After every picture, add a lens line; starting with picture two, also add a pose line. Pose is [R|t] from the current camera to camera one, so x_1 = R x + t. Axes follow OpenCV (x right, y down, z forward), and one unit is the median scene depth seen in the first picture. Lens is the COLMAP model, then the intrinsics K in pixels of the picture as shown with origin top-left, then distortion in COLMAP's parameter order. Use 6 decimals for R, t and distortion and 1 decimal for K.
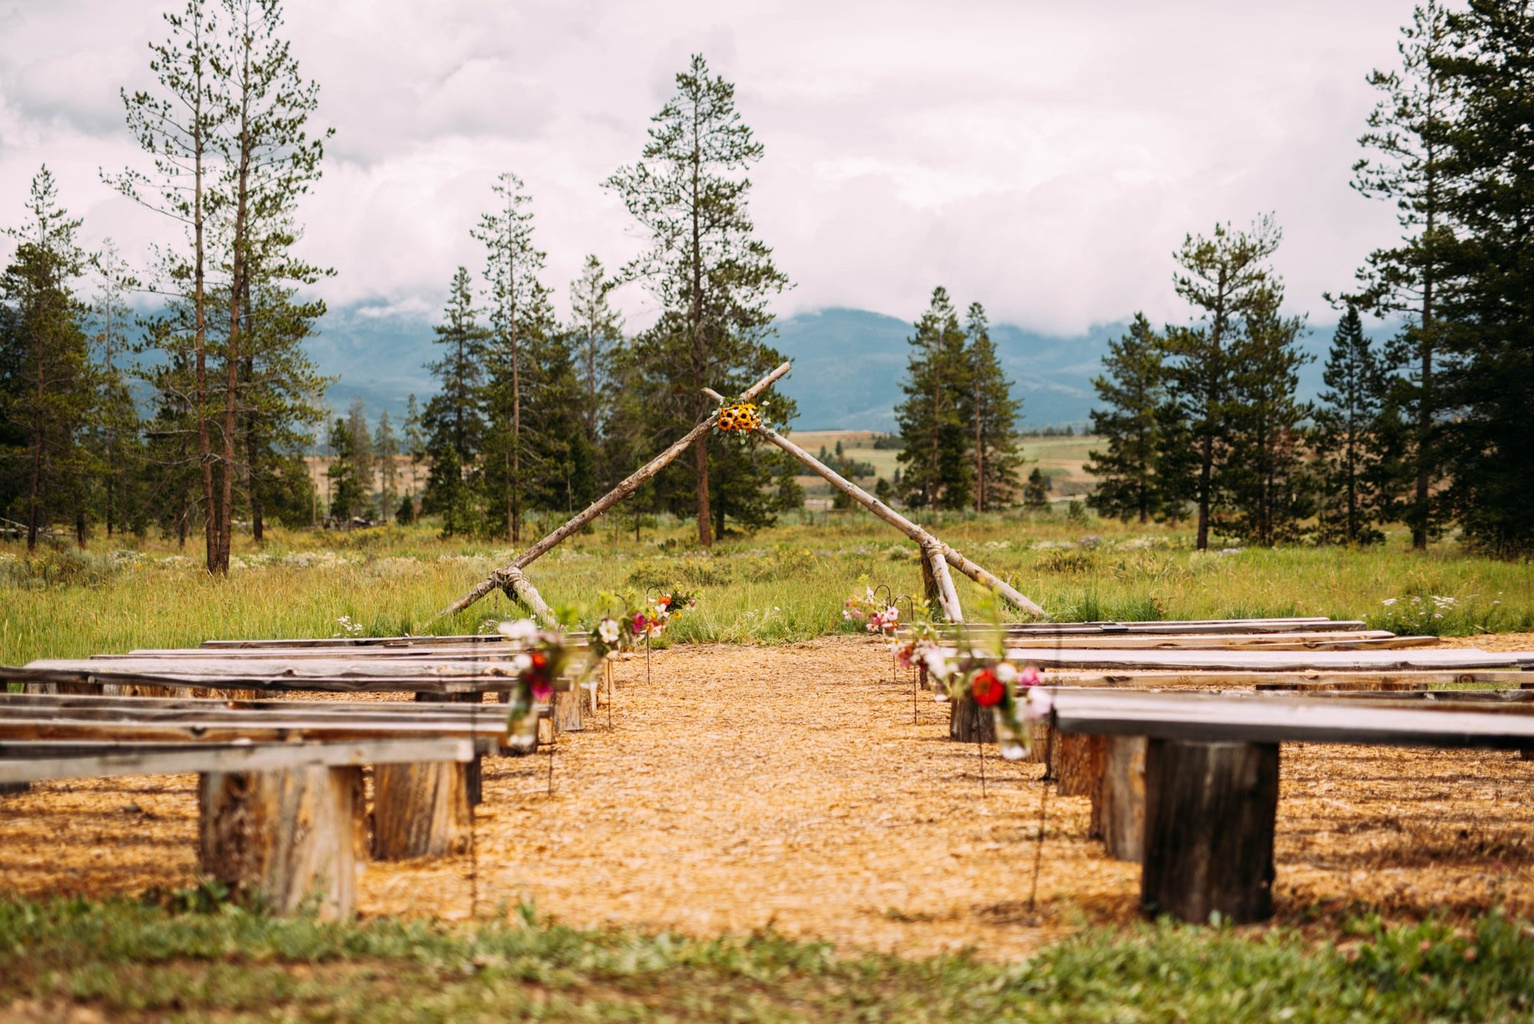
lens RADIAL K [[2143.3, 0, 767.0], [0, 2143.3, 512.0], [0, 0, 1]] dist [0.082927, -0.309472]
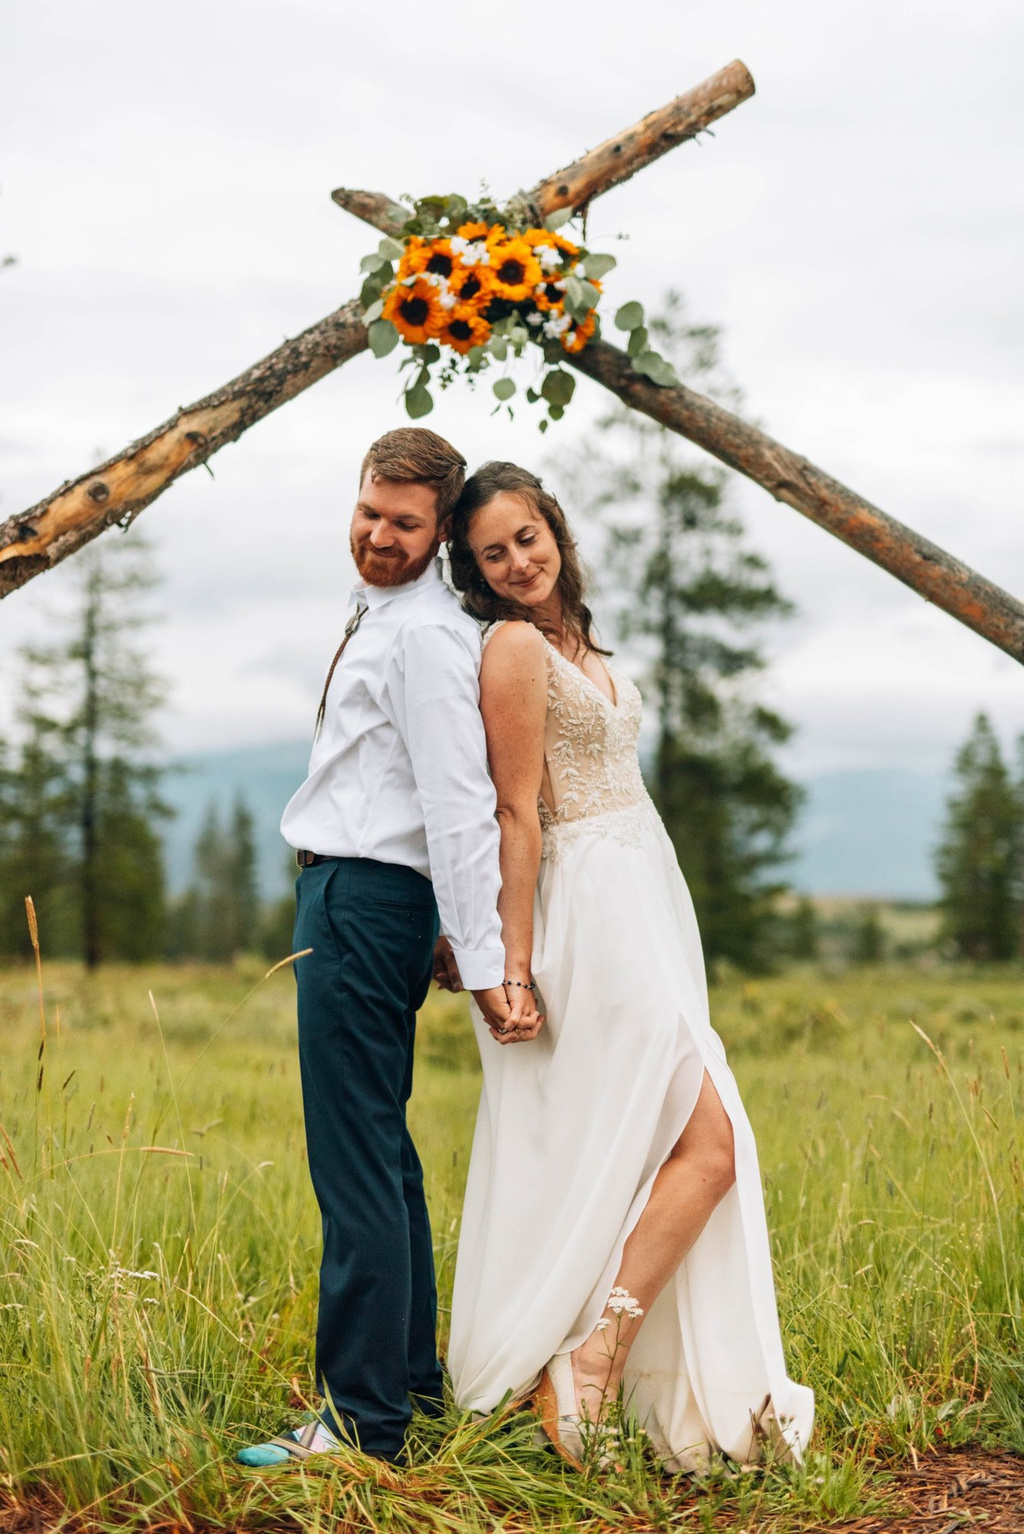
lens RADIAL K [[2143.3, 0, 512.0], [0, 2143.3, 767.0], [0, 0, 1]] dist [0.082927, -0.309472]
pose [[0.991761, 0.010359, -0.127685, 0.007508], [-0.022794, 0.995090, -0.096317, 0.011889], [0.126060, 0.098433, 0.987127, 0.312367]]
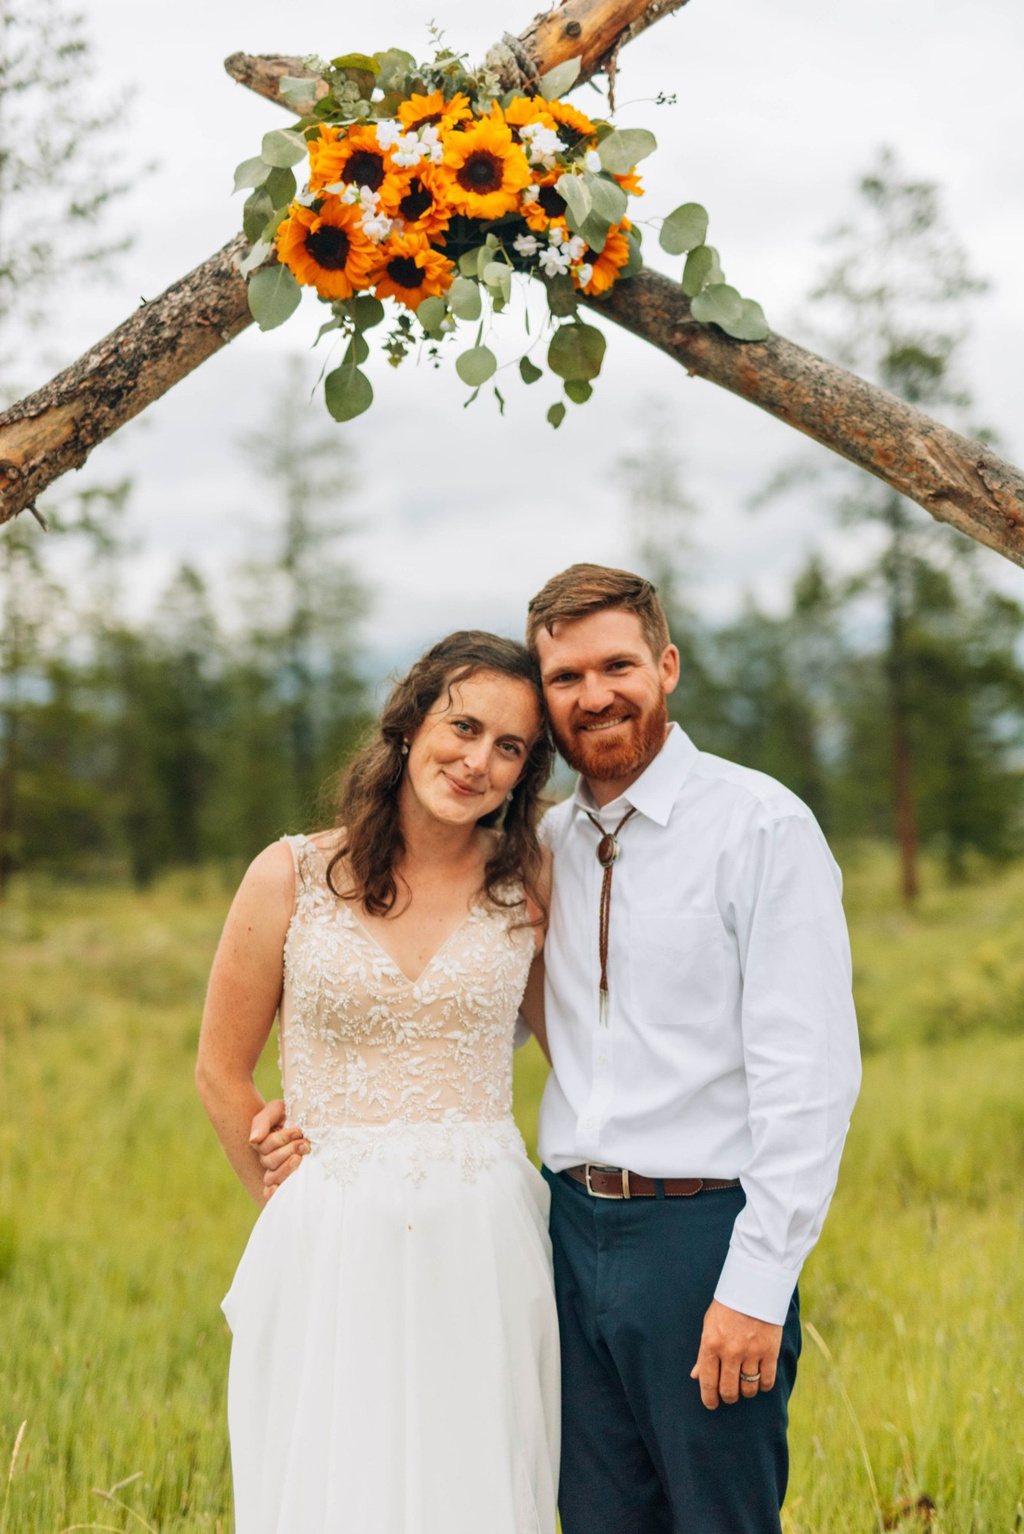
lens RADIAL K [[2143.3, 0, 512.0], [0, 2143.3, 767.0], [0, 0, 1]] dist [0.082927, -0.309472]
pose [[0.970923, -0.021221, -0.238448, 0.009386], [0.012408, 0.999185, -0.038398, -0.000226], [0.239069, 0.034323, 0.970396, 0.346958]]
